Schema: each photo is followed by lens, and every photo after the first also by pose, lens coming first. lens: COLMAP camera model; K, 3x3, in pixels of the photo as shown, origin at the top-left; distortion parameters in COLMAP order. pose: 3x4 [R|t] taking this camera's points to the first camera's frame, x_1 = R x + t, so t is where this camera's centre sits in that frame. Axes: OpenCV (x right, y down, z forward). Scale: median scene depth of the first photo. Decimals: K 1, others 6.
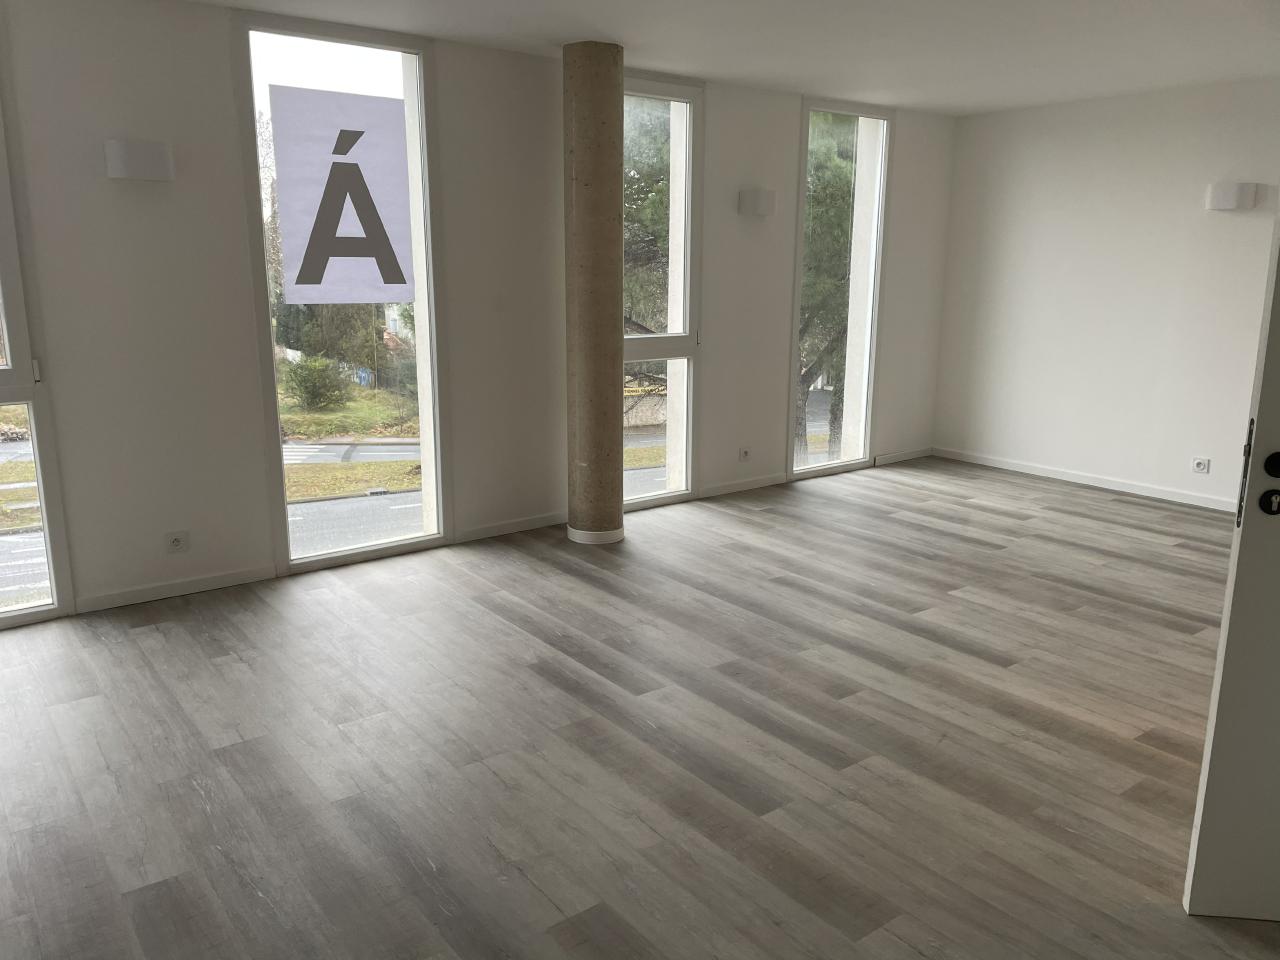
lens RADIAL K [[928.6, 0, 640.0], [0, 928.6, 480.0], [0, 0, 1]] dist [0.044060, -0.001332]
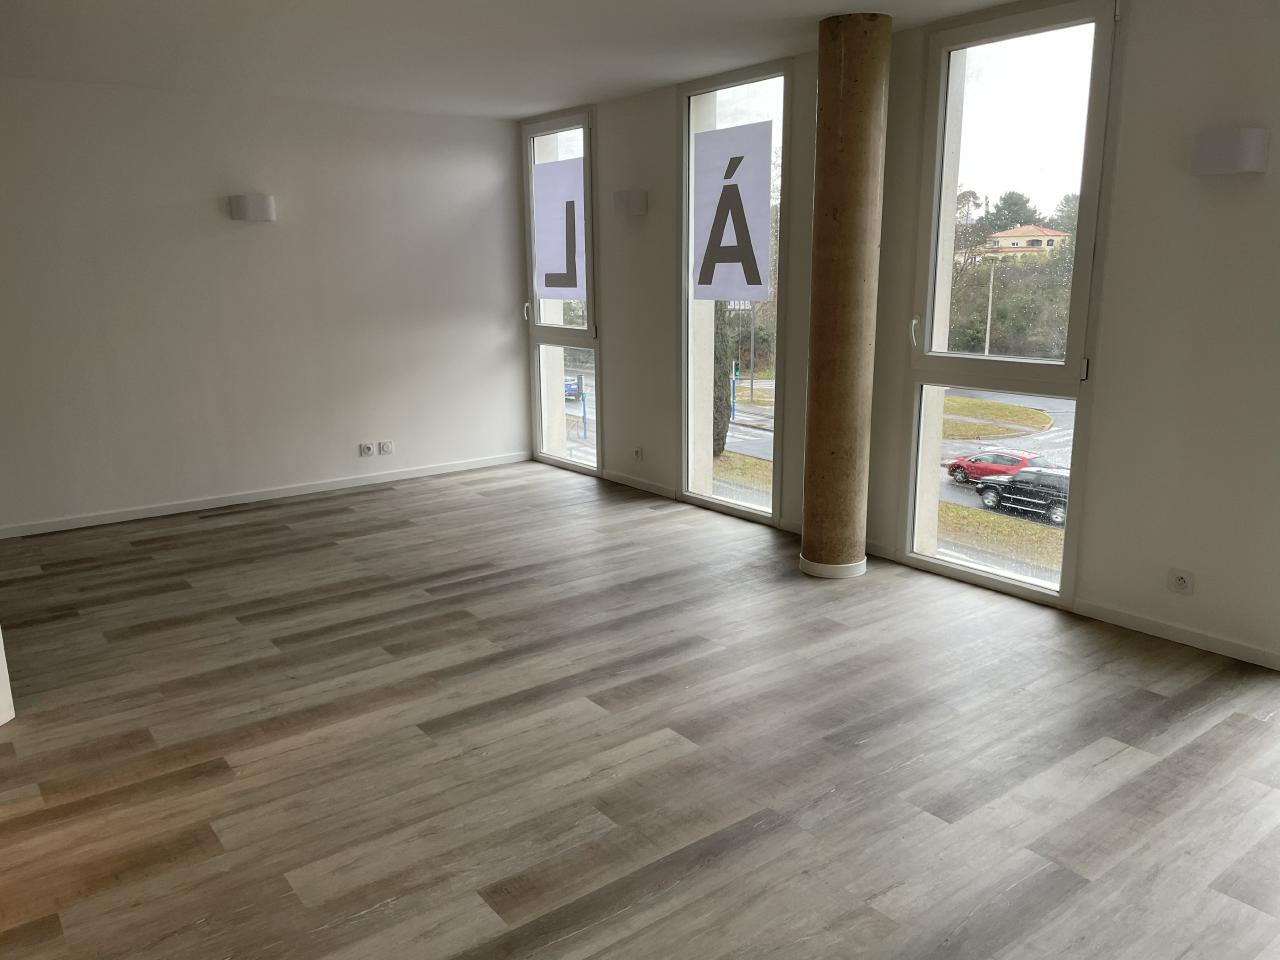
lens RADIAL K [[962.6, 0, 636.3], [0, 962.6, 485.4], [0, 0, 1]] dist [0.097645, -0.123569]
pose [[0.010687, 0.202818, -0.979158, 1.078688], [-0.223687, 0.954884, 0.195349, -0.201583], [0.974602, 0.216937, 0.055572, 0.973377]]
